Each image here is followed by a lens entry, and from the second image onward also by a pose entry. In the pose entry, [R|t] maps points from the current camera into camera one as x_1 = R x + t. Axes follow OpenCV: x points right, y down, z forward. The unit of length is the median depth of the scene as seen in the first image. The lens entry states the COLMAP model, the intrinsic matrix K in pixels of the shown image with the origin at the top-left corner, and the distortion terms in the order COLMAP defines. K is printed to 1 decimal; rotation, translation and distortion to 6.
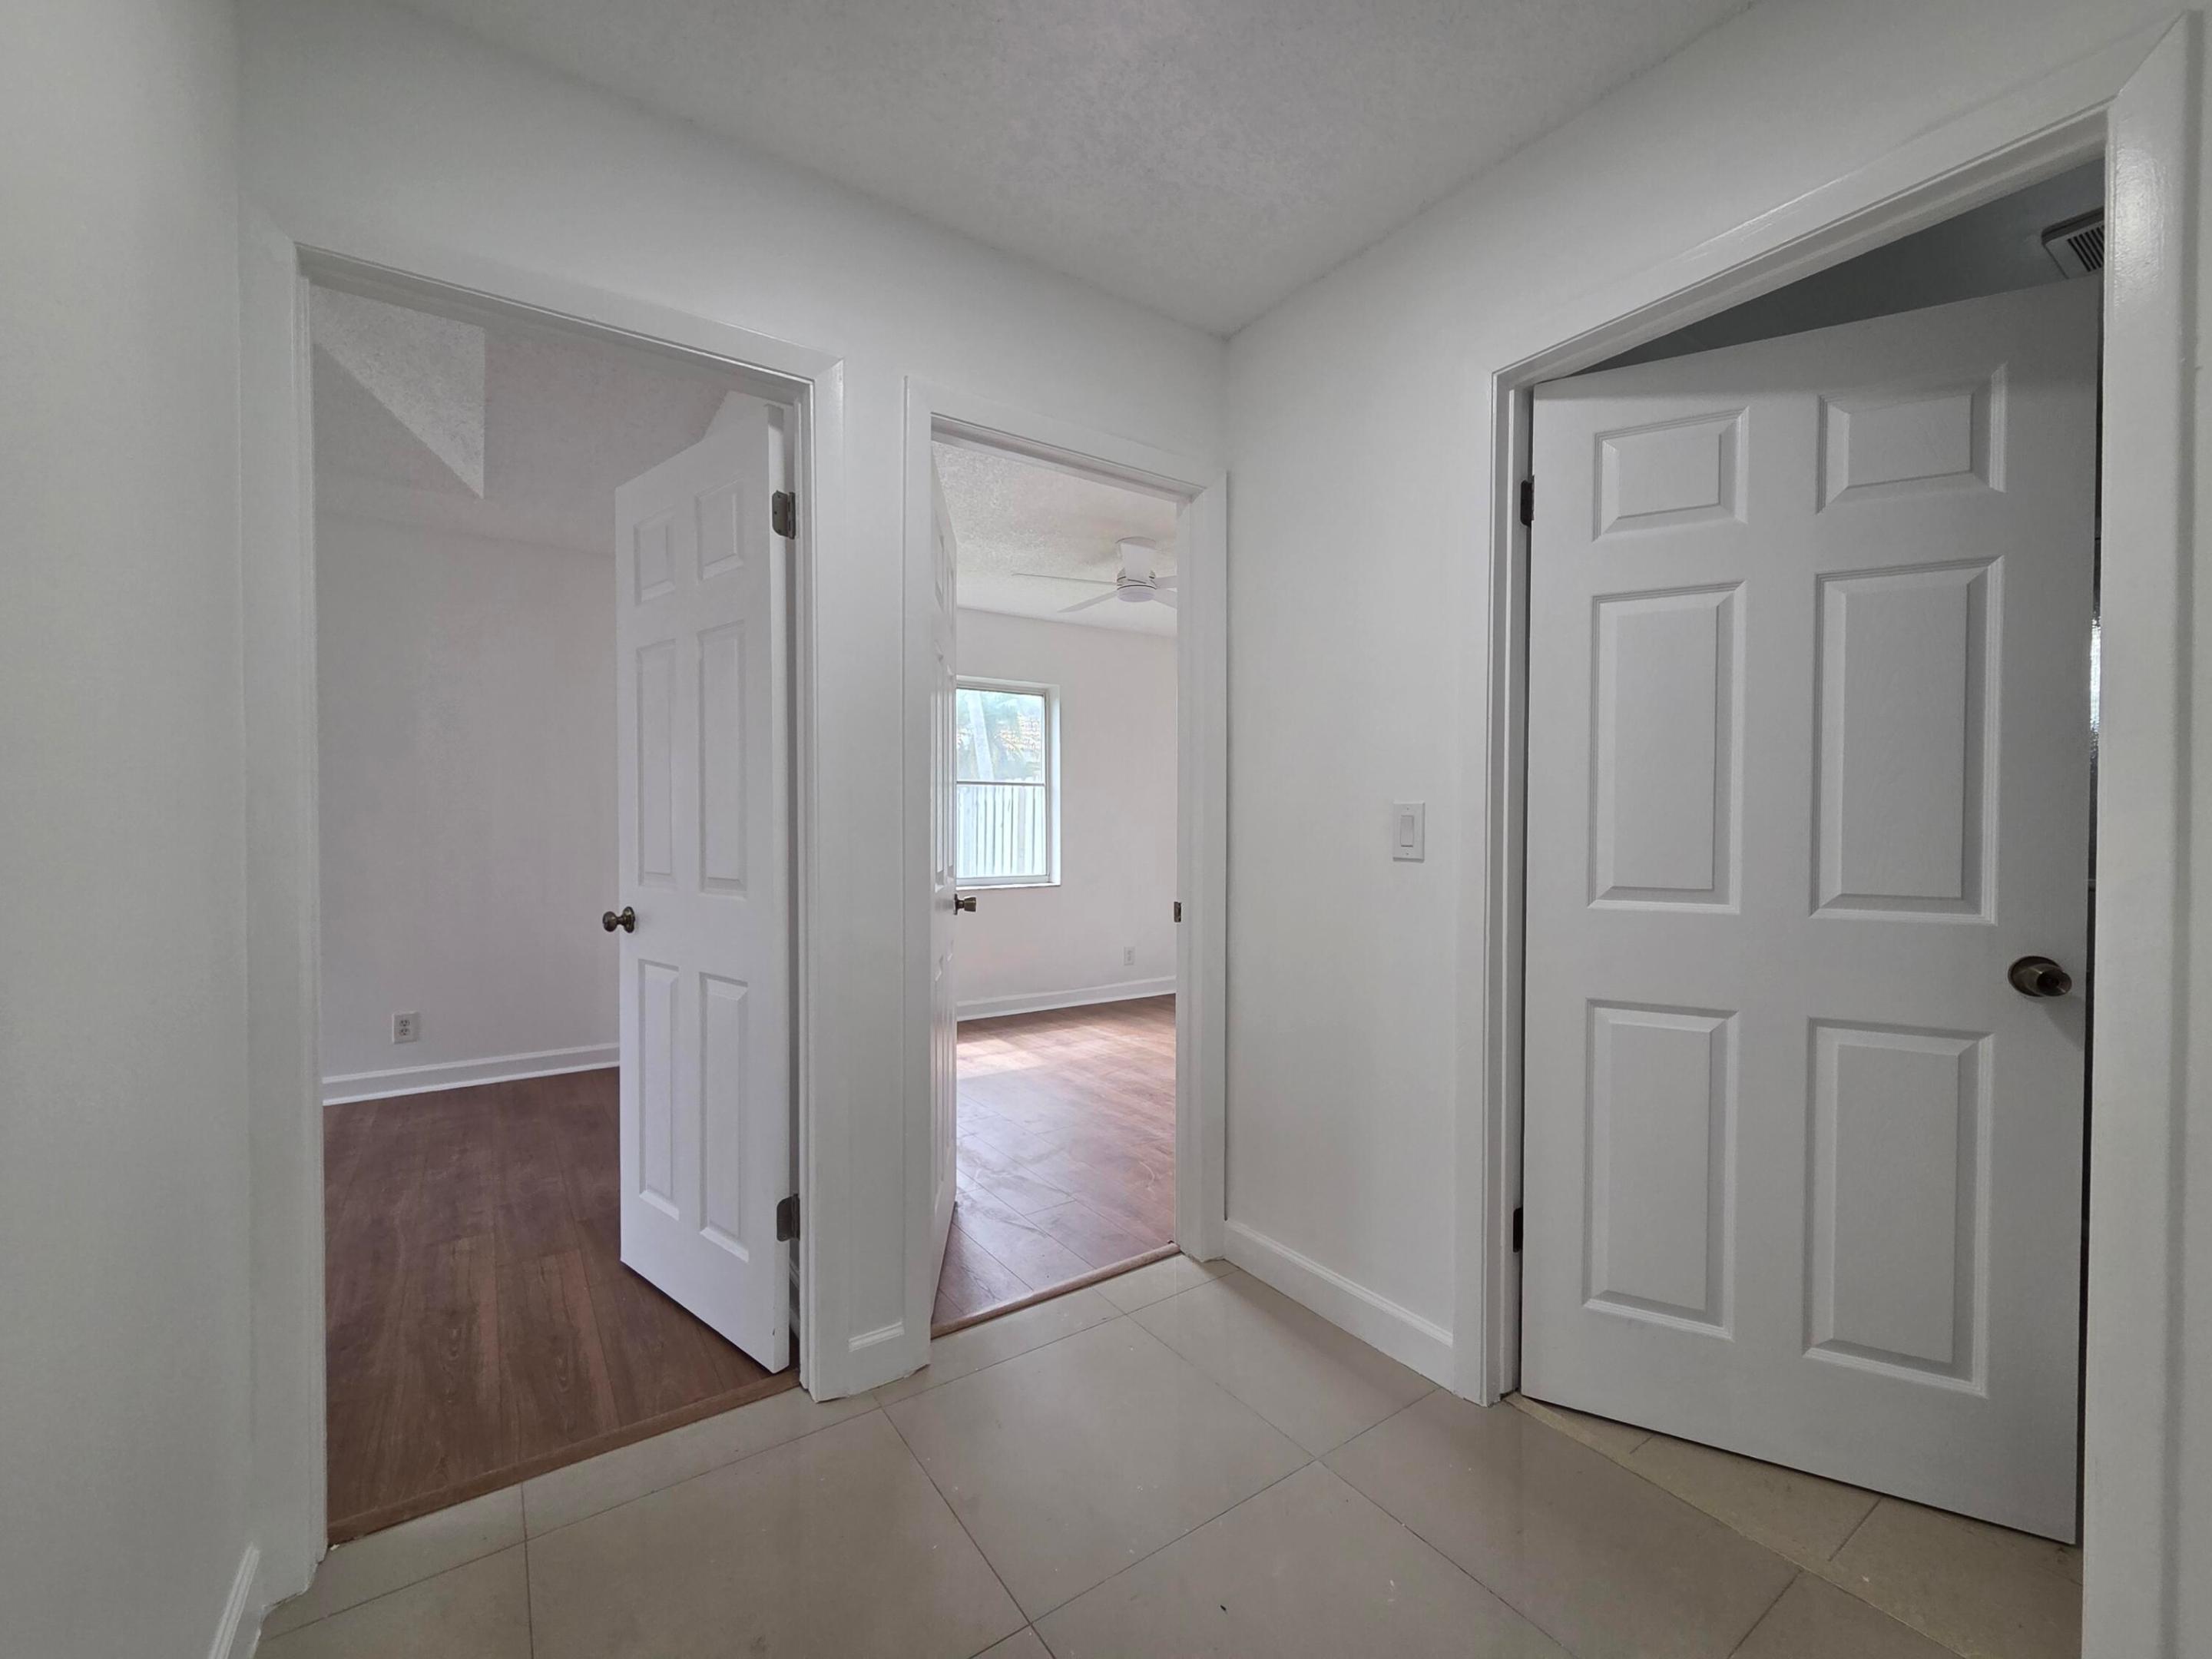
lens RADIAL K [[903.2, 0, 1104.9], [0, 903.2, 826.7], [0, 0, 1]] dist [0.002248, 0.000073]
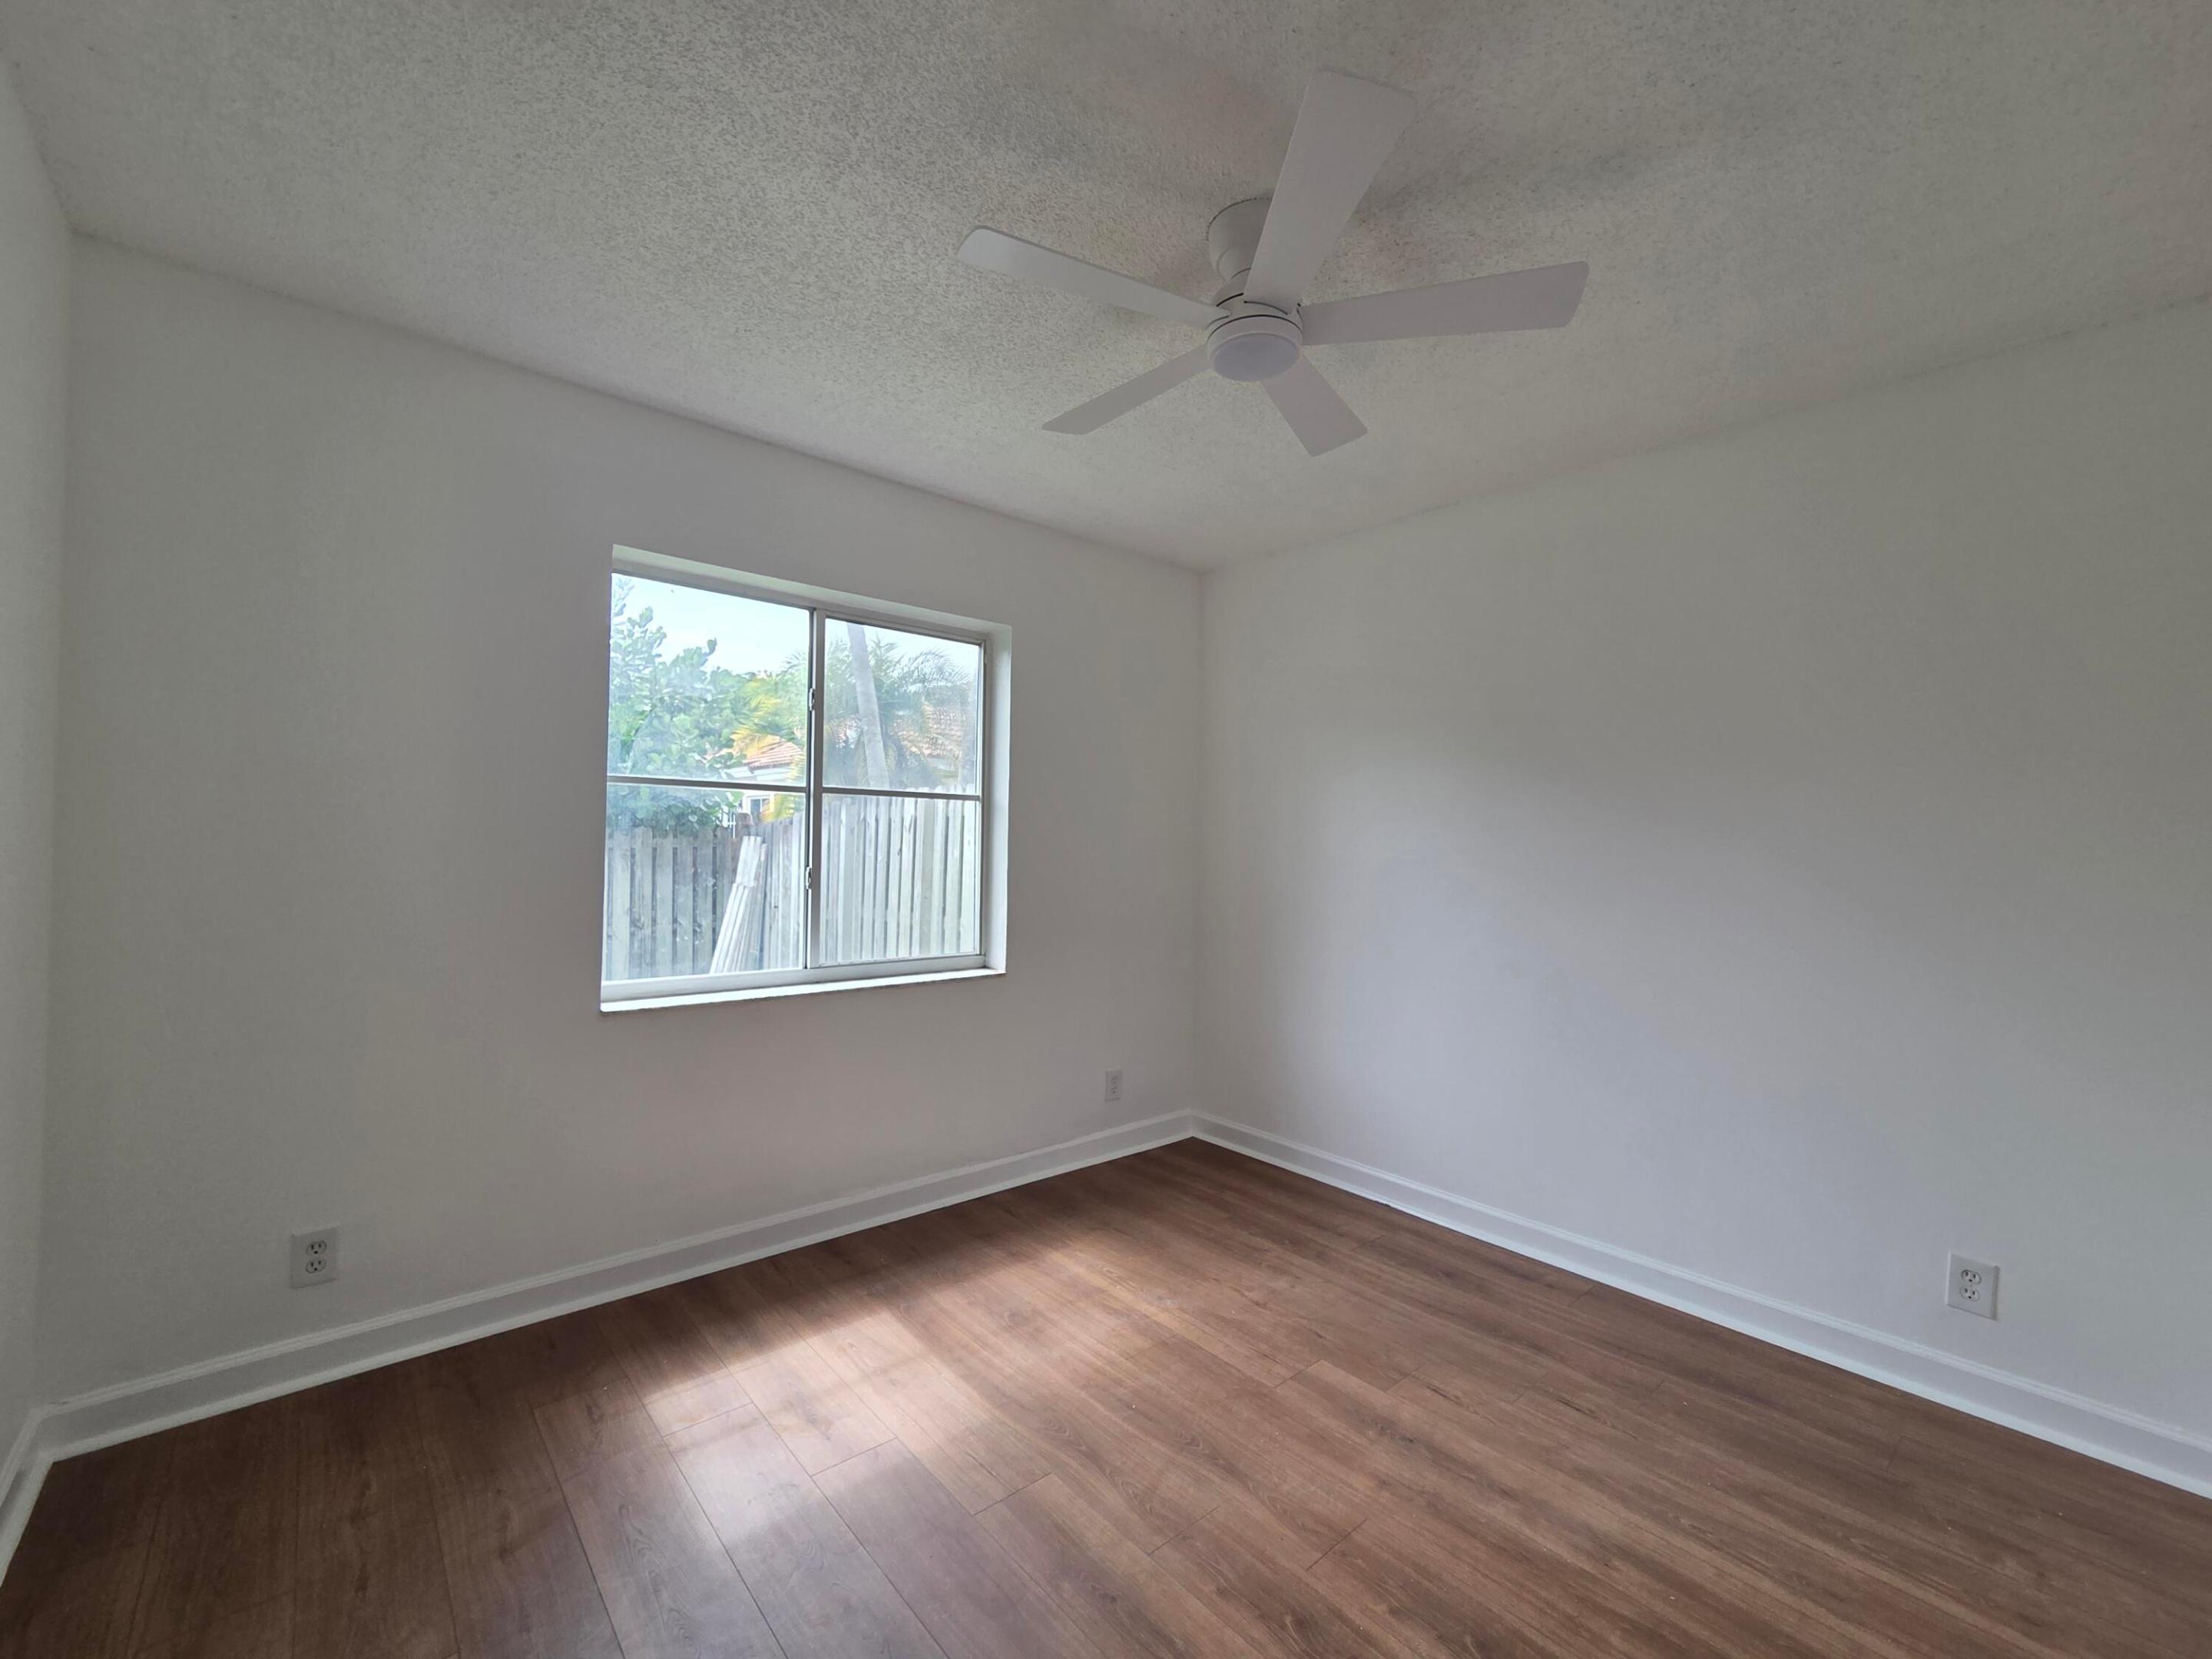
lens RADIAL K [[903.2, 0, 1115.4], [0, 903.2, 823.3], [0, 0, 1]] dist [0.002248, 0.000073]
pose [[0.991884, 0.022366, 0.125160, -0.052359], [-0.019773, 0.999564, -0.021926, -0.018968], [-0.125595, 0.019273, 0.991894, 0.408357]]
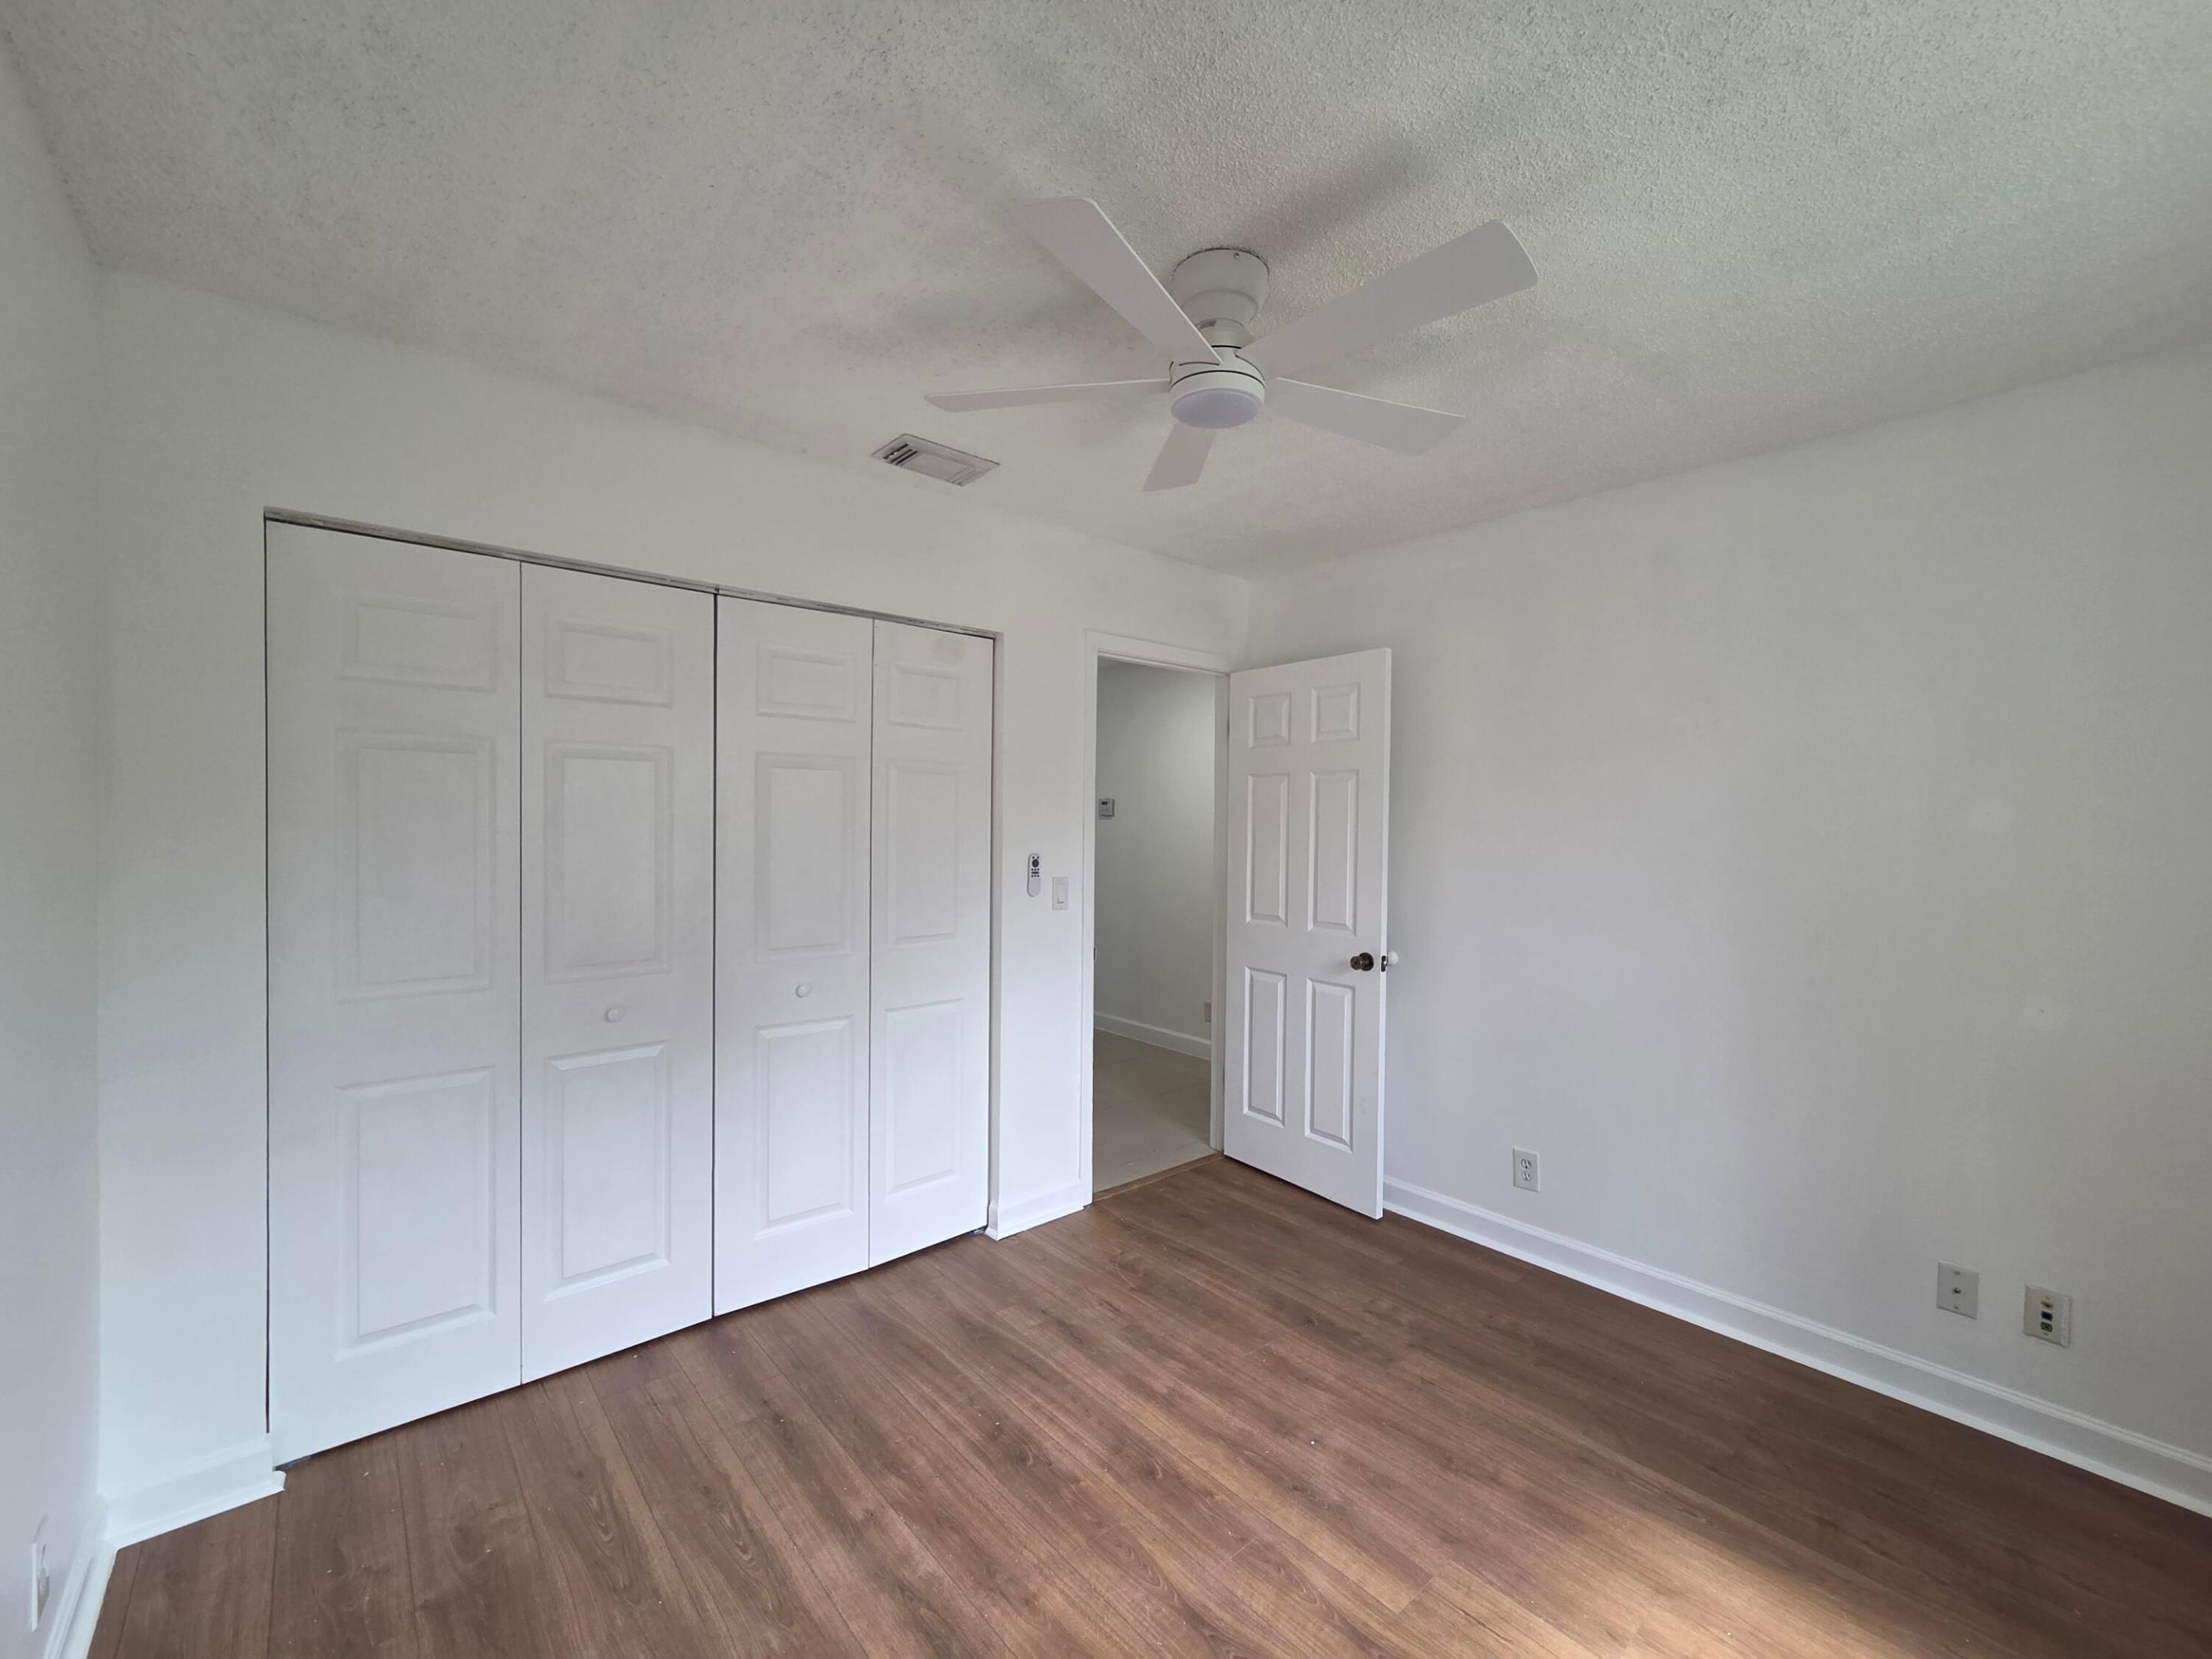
lens RADIAL K [[903.2, 0, 1106.8], [0, 903.2, 828.9], [0, 0, 1]] dist [0.002248, 0.000073]
pose [[-0.993795, -0.011543, -0.110629, 0.089624], [-0.012747, 0.999867, 0.010183, -0.044576], [0.110496, 0.011530, -0.993810, 0.977344]]
